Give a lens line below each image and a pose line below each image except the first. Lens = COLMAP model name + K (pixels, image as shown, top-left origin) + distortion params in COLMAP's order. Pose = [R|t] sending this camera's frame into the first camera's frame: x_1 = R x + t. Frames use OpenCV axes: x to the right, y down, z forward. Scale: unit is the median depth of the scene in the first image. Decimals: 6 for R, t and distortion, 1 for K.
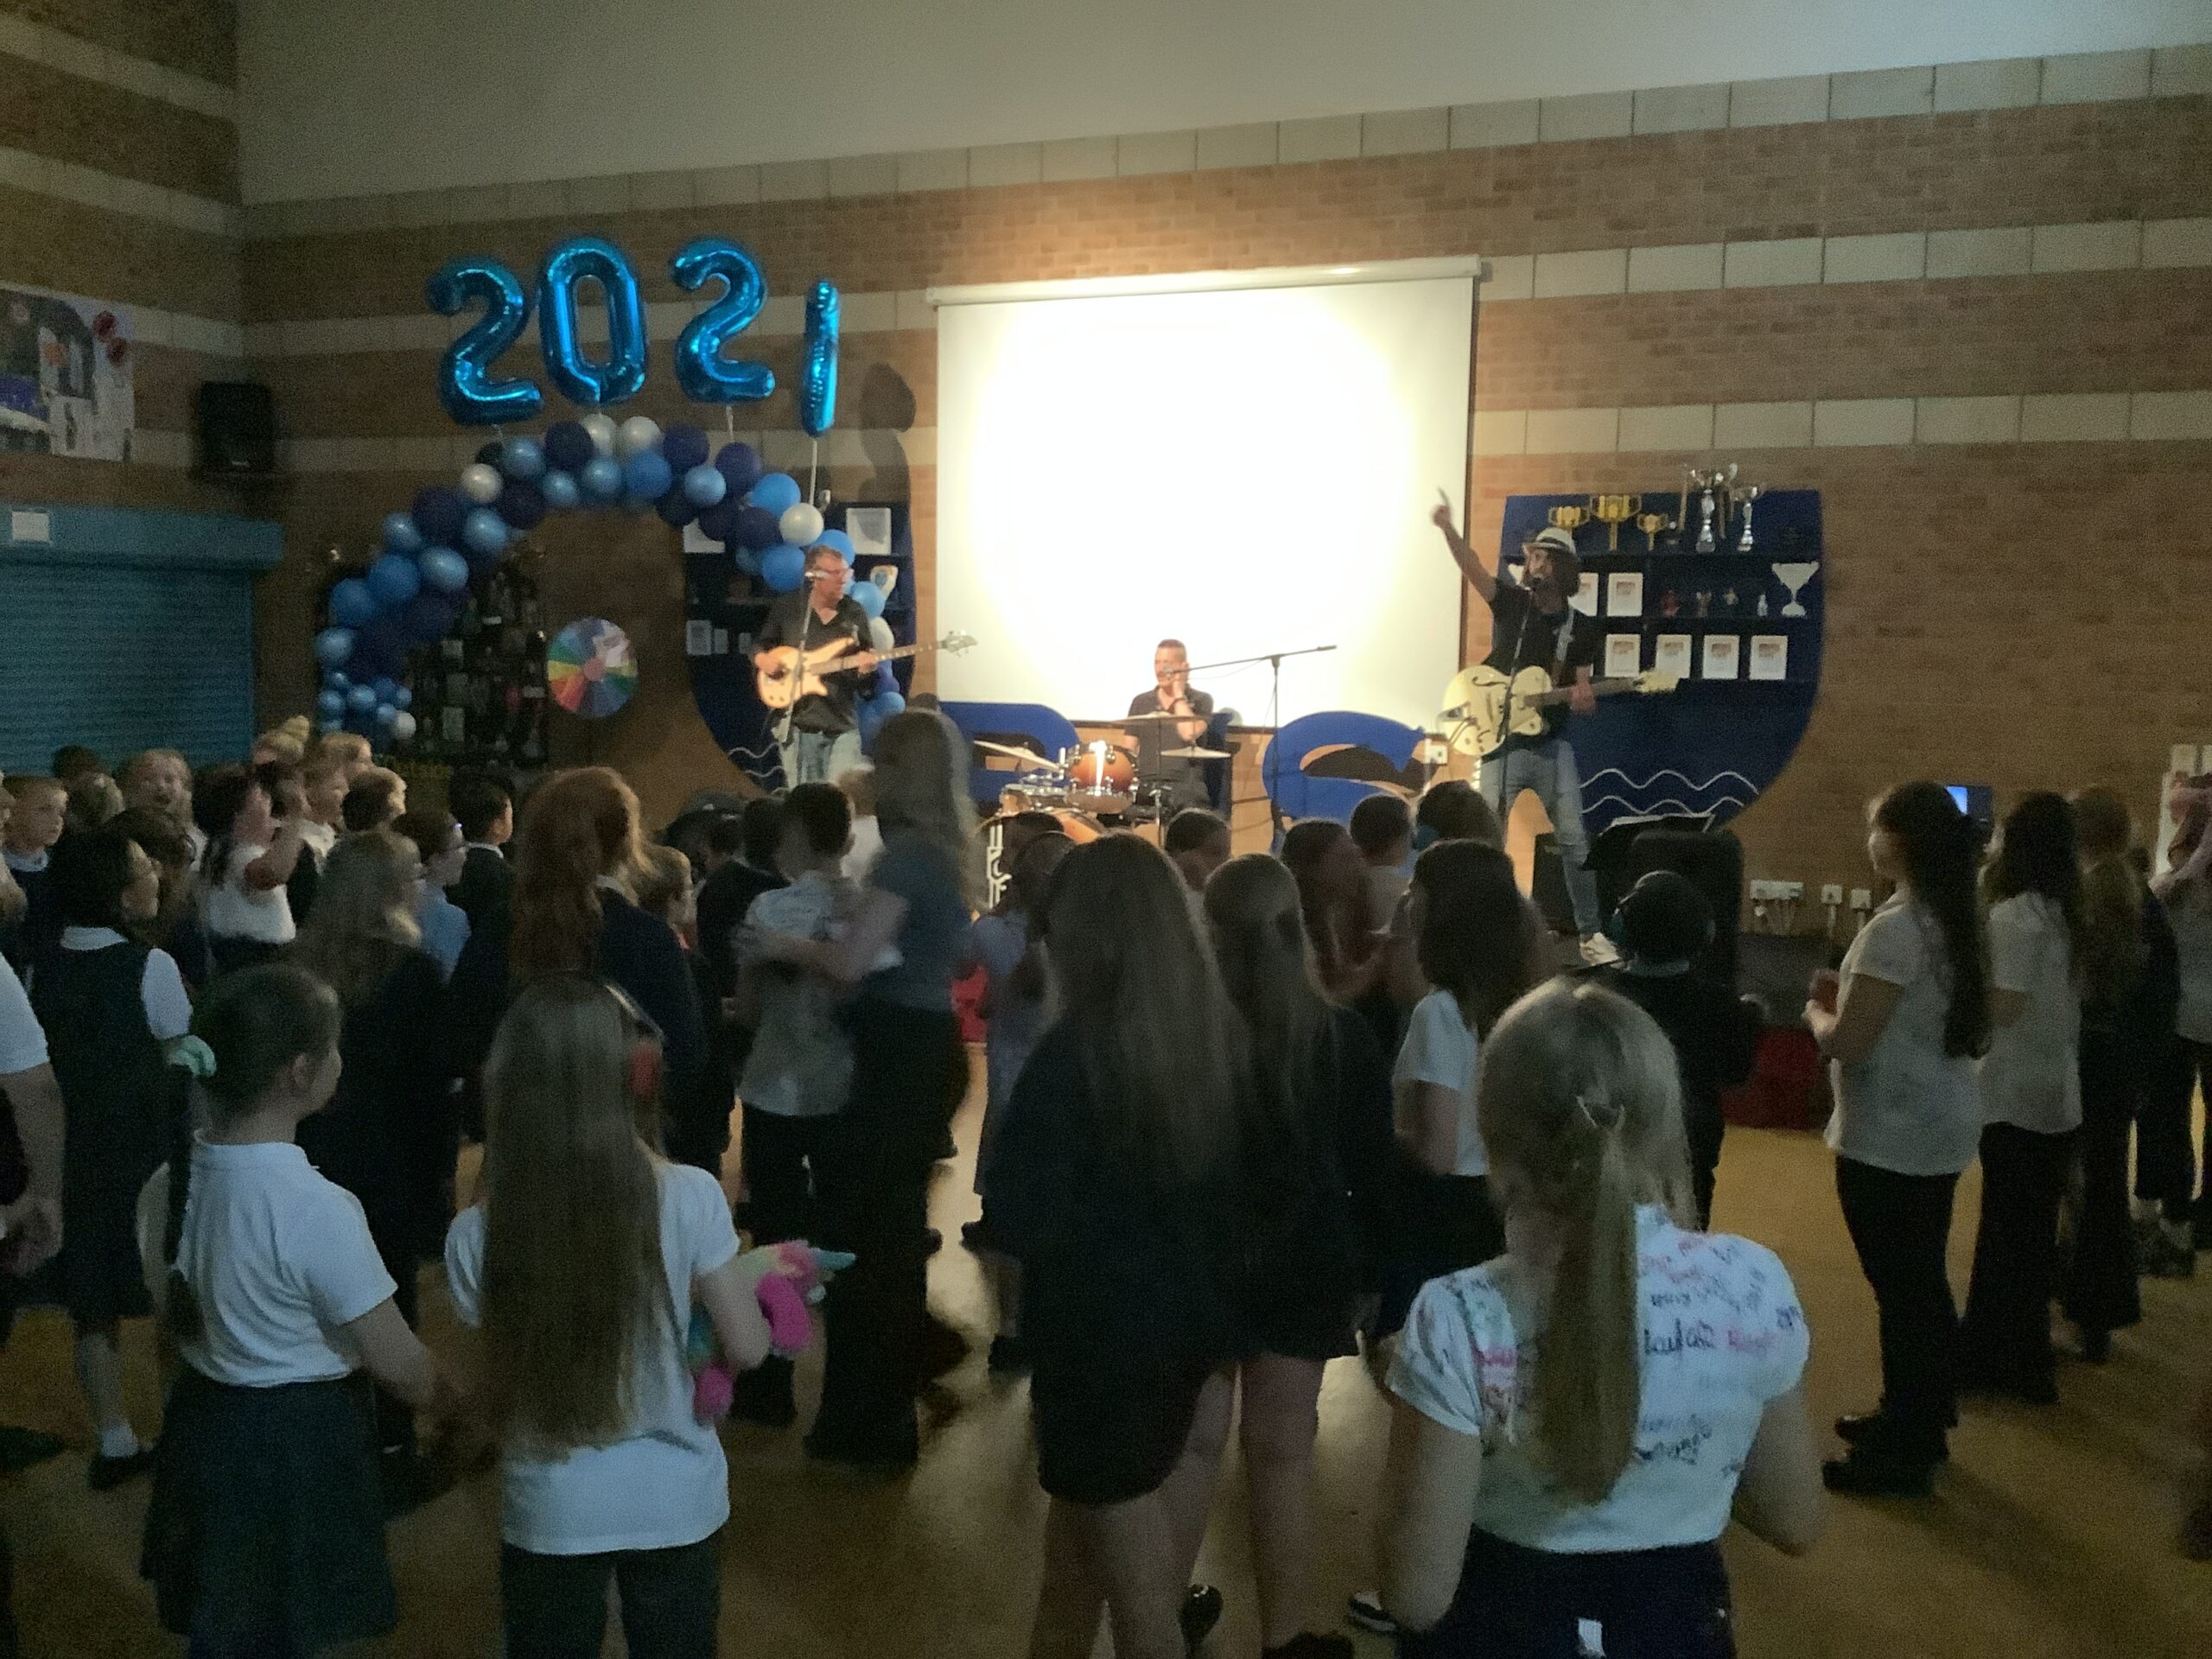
lens RADIAL K [[2093.0, 0, 1109.6], [0, 2093.0, 840.3], [0, 0, 1]] dist [0.031120, 0.000000]
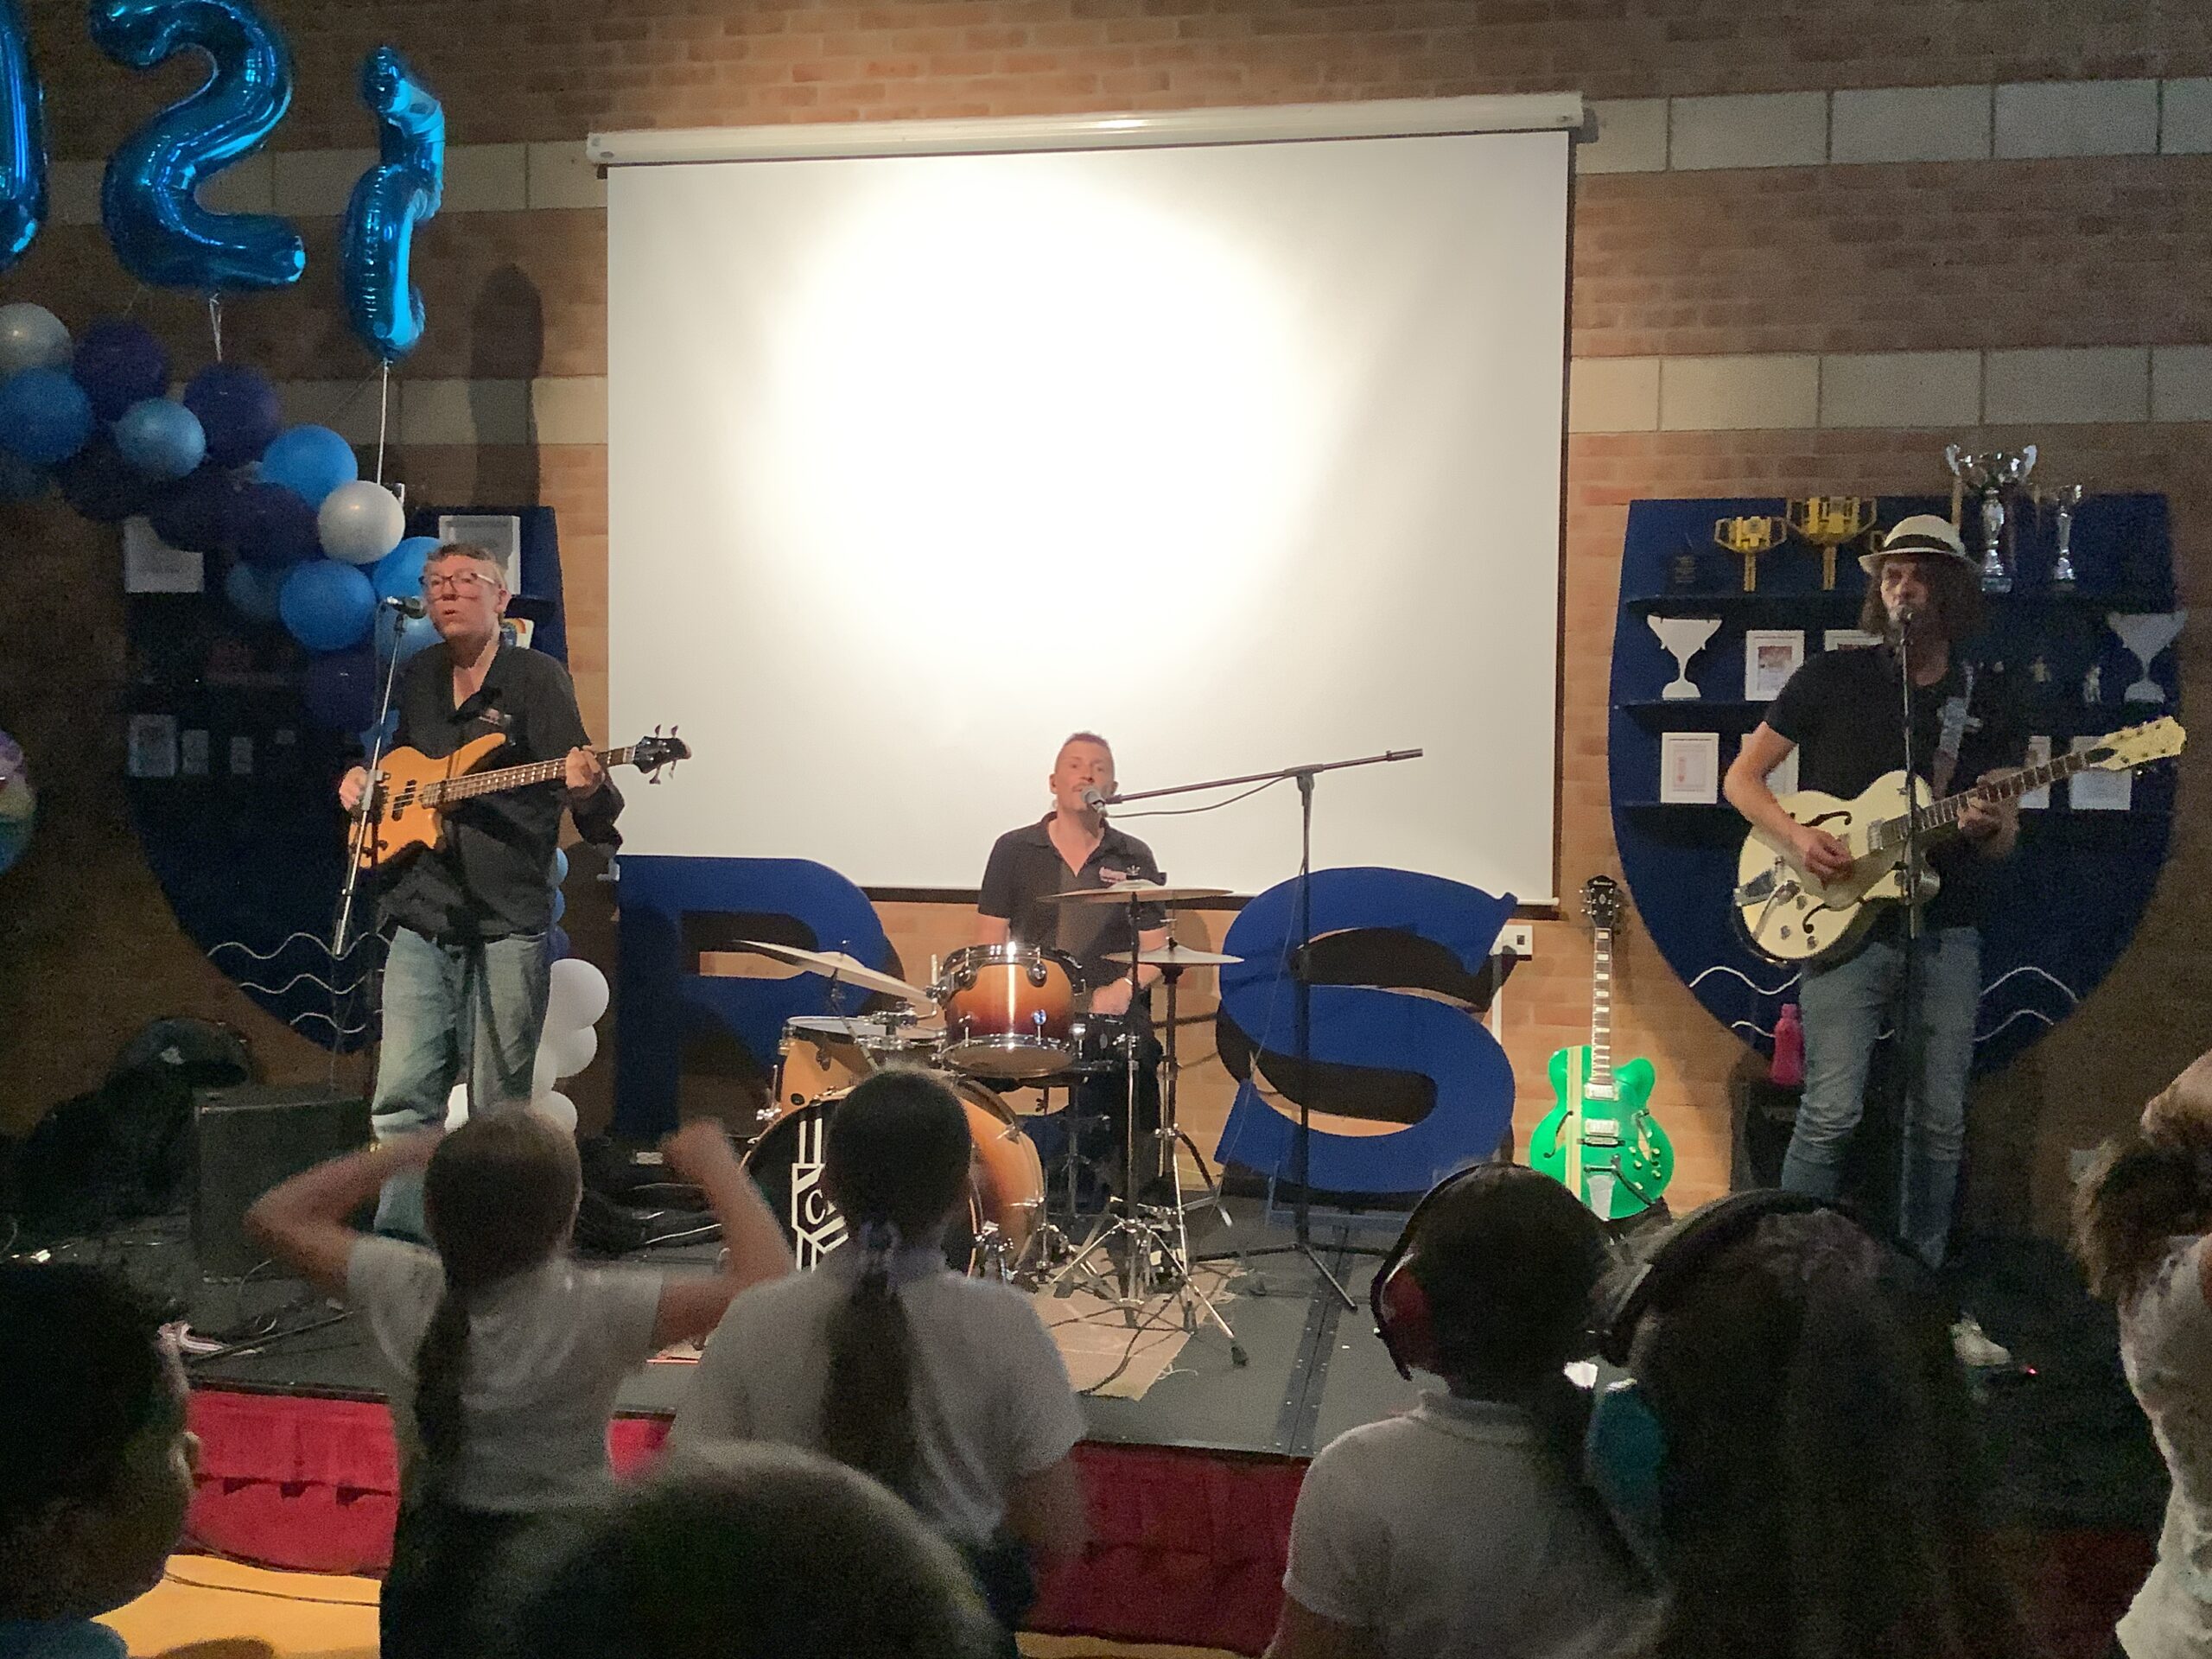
lens RADIAL K [[2149.7, 0, 1128.7], [0, 2149.7, 834.2], [0, 0, 1]] dist [0.021388, 0.000000]
pose [[0.974715, -0.007959, 0.223308, -0.082714], [0.023111, 0.997597, -0.065320, -0.034300], [-0.222252, 0.068829, 0.972557, 0.445507]]
